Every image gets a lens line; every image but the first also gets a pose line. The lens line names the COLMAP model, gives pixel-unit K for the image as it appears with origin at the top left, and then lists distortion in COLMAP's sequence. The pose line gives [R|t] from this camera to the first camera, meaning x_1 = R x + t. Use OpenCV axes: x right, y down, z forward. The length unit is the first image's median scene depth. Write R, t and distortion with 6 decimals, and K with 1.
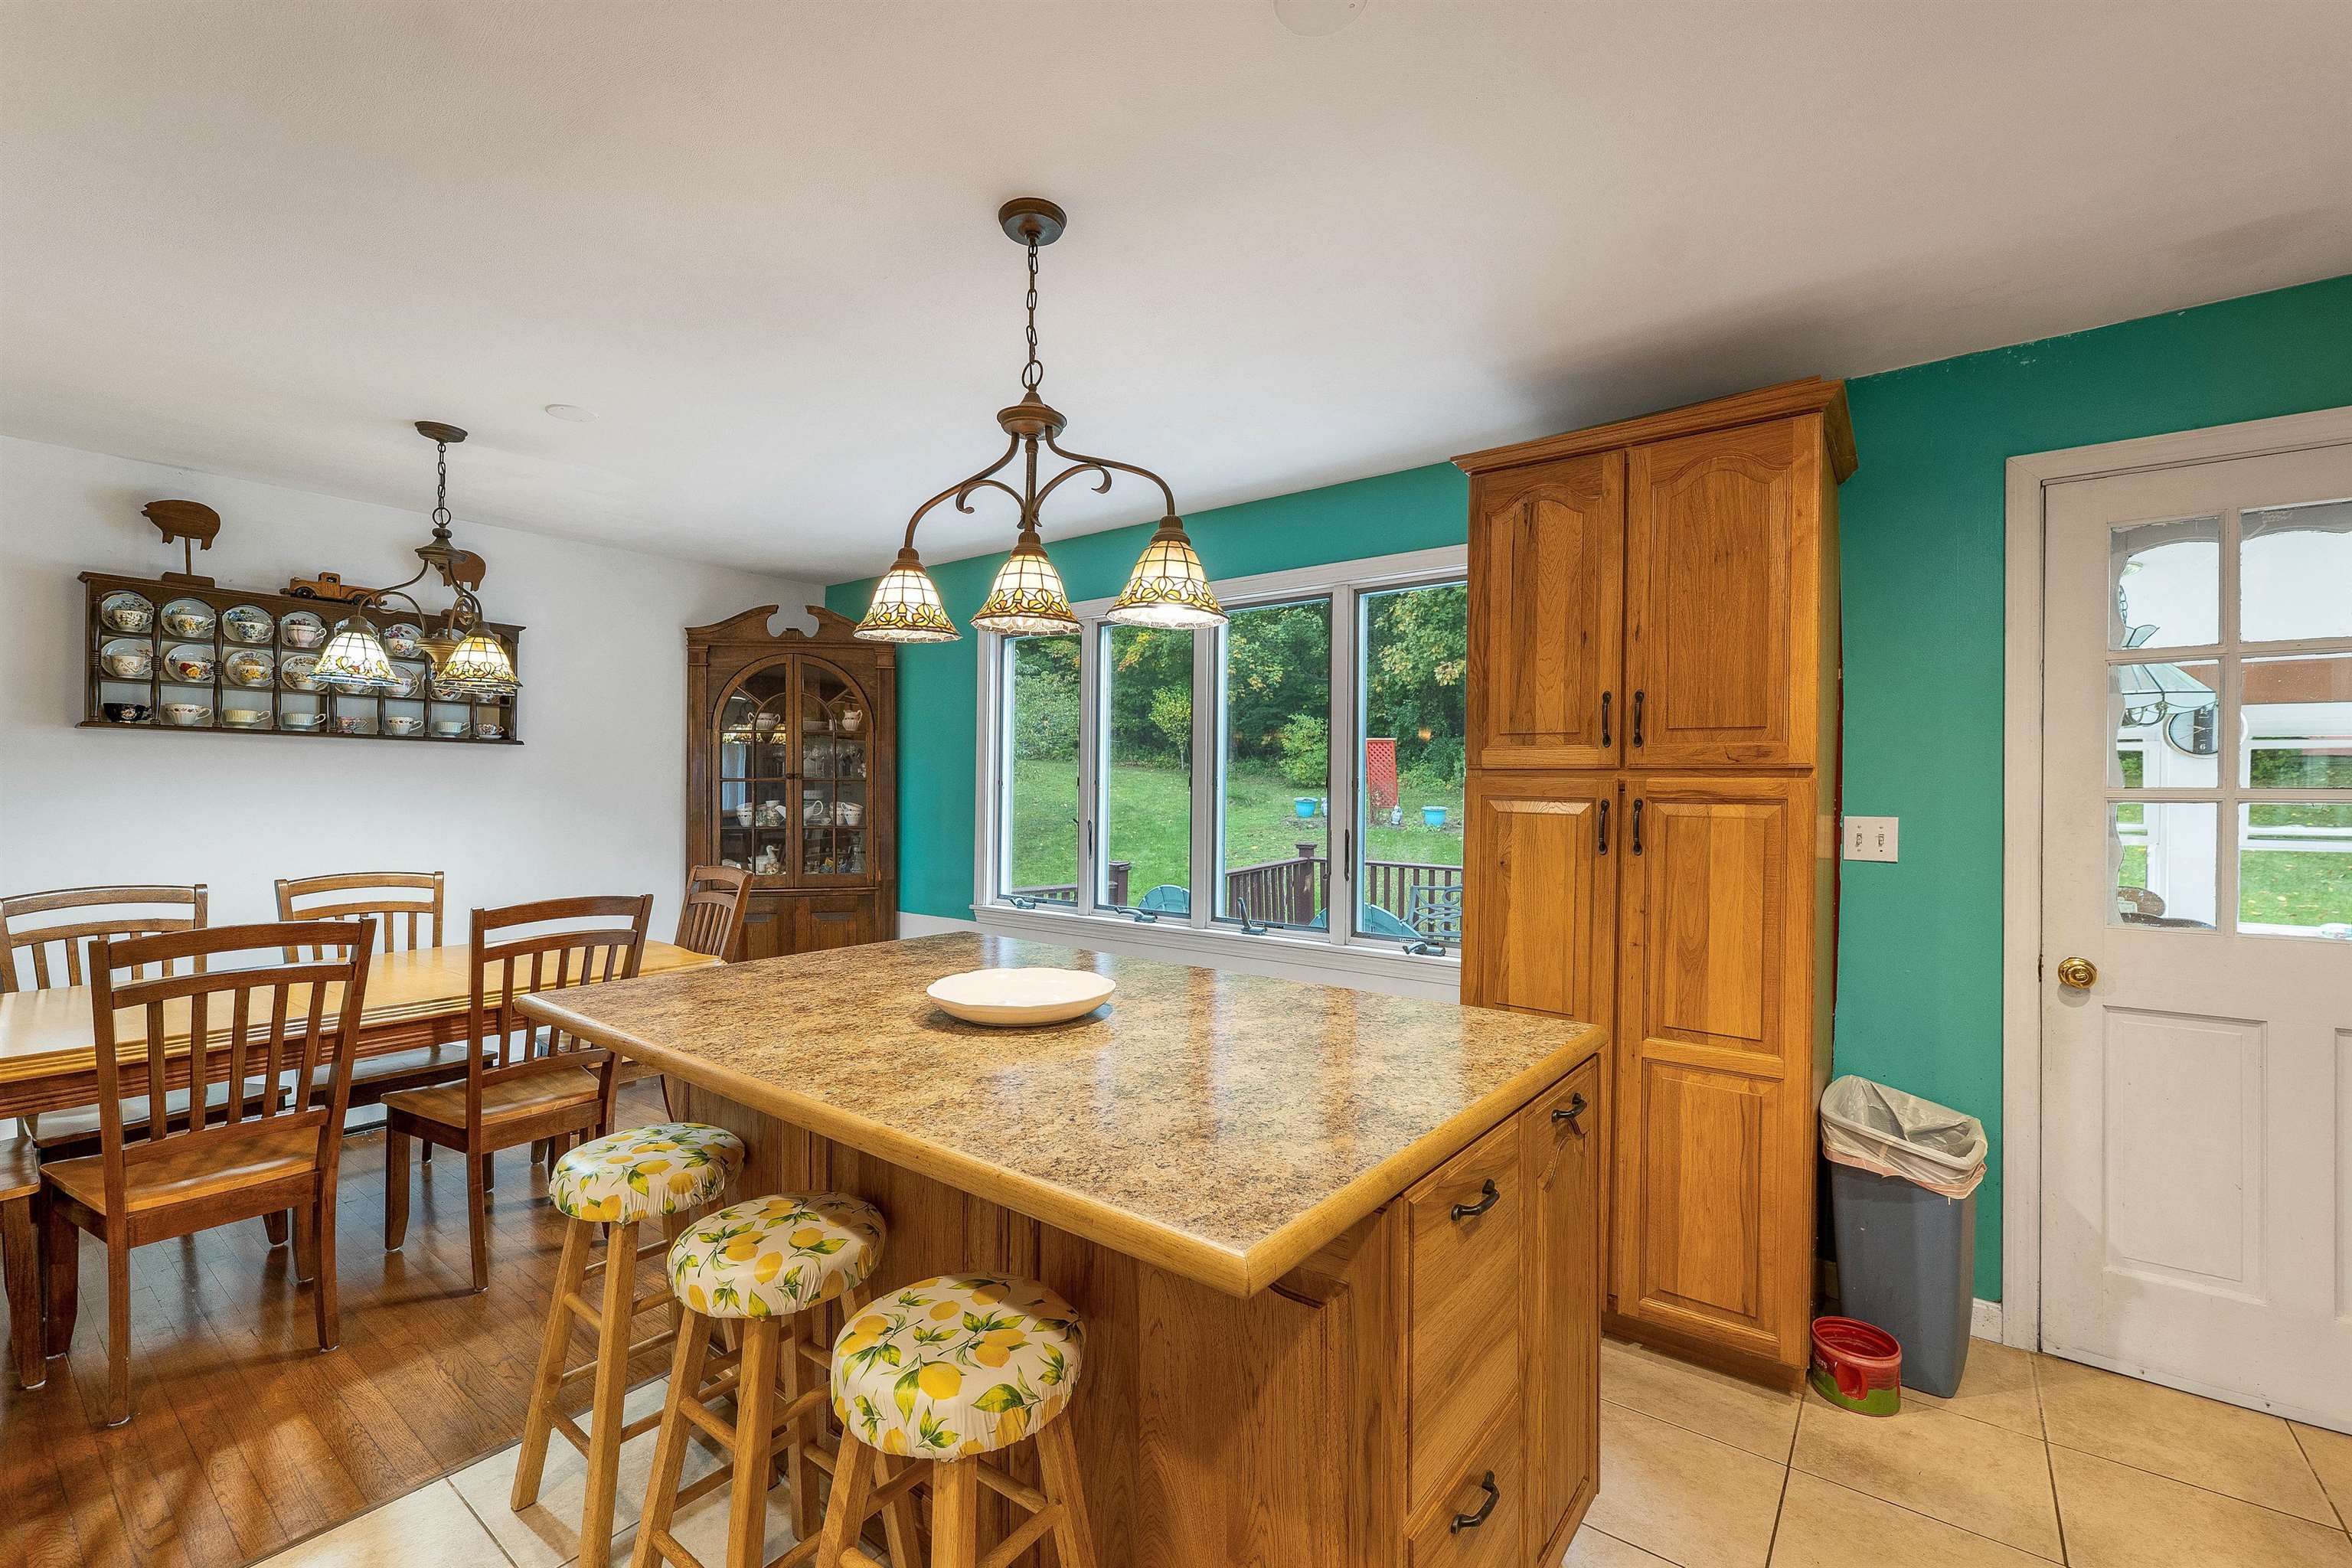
lens RADIAL K [[930.1, 0, 1117.9], [0, 930.1, 767.8], [0, 0, 1]] dist [0.002397, -0.000039]
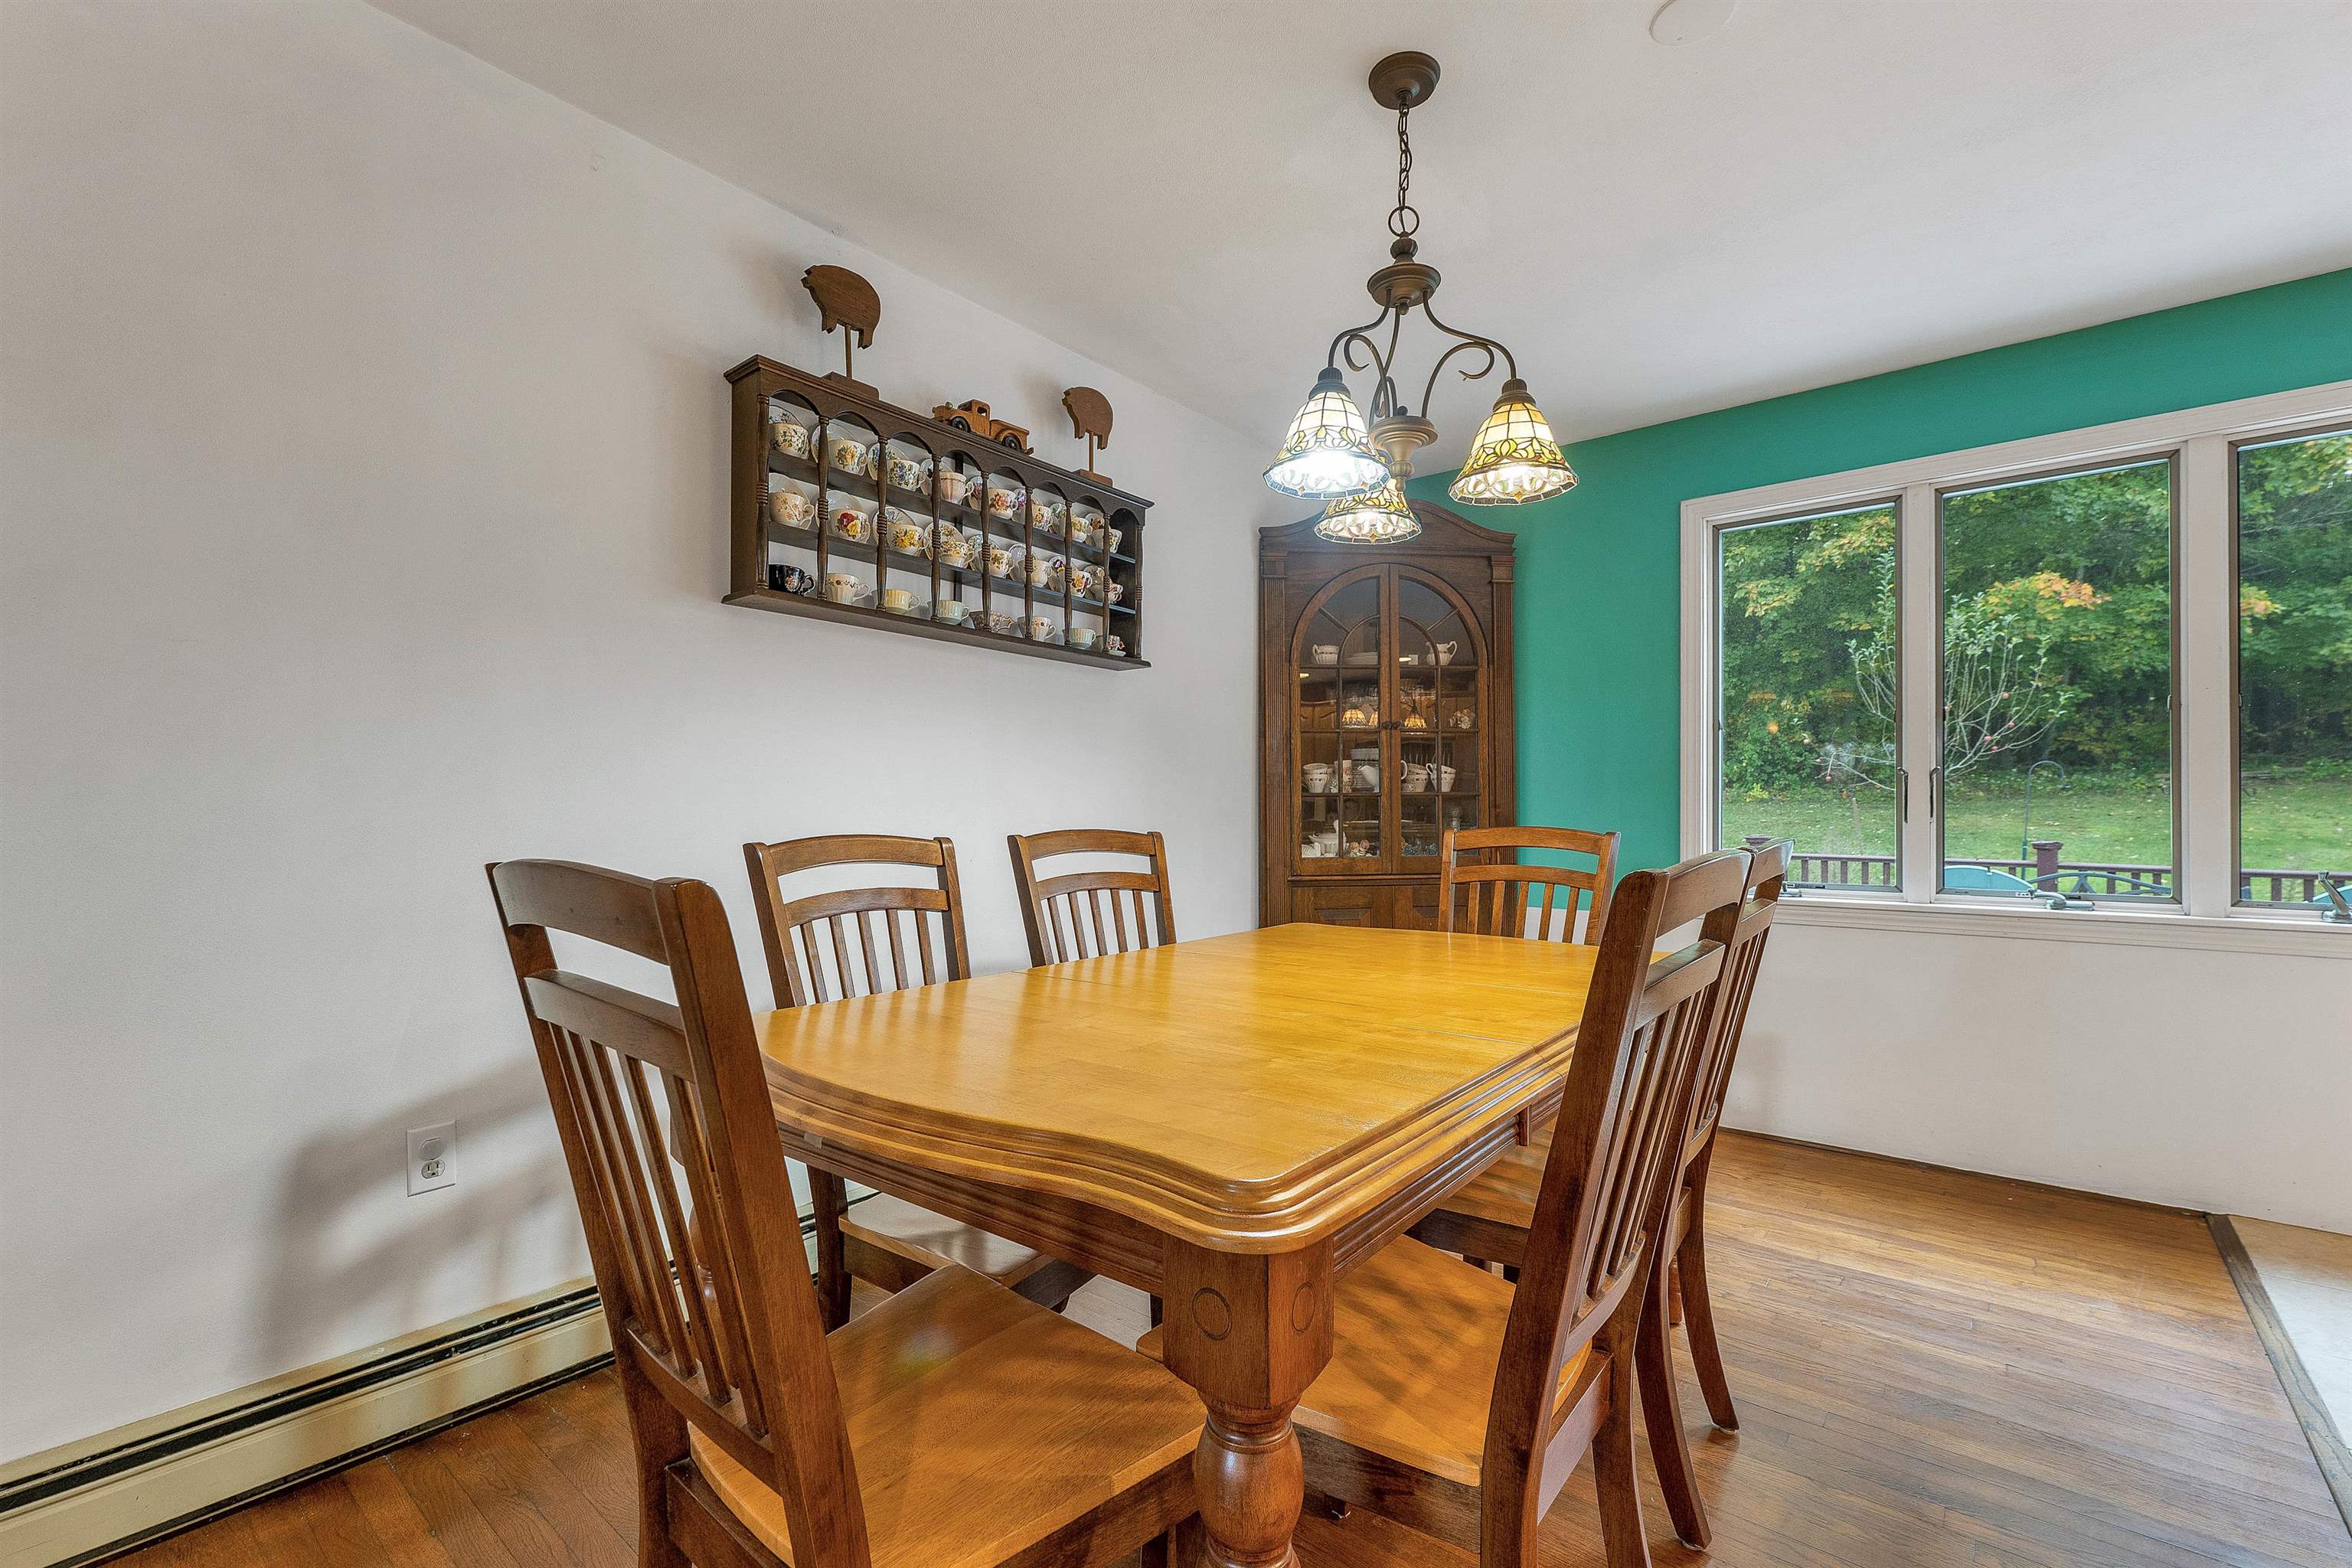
lens RADIAL K [[995.0, 0, 1165.8], [0, 995.0, 825.6], [0, 0, 1]] dist [-0.001734, -0.000279]
pose [[0.998494, -0.004199, -0.054705, -0.864668], [0.006243, 0.999286, 0.037256, 0.100770], [0.054510, -0.037542, 0.997807, 0.339796]]
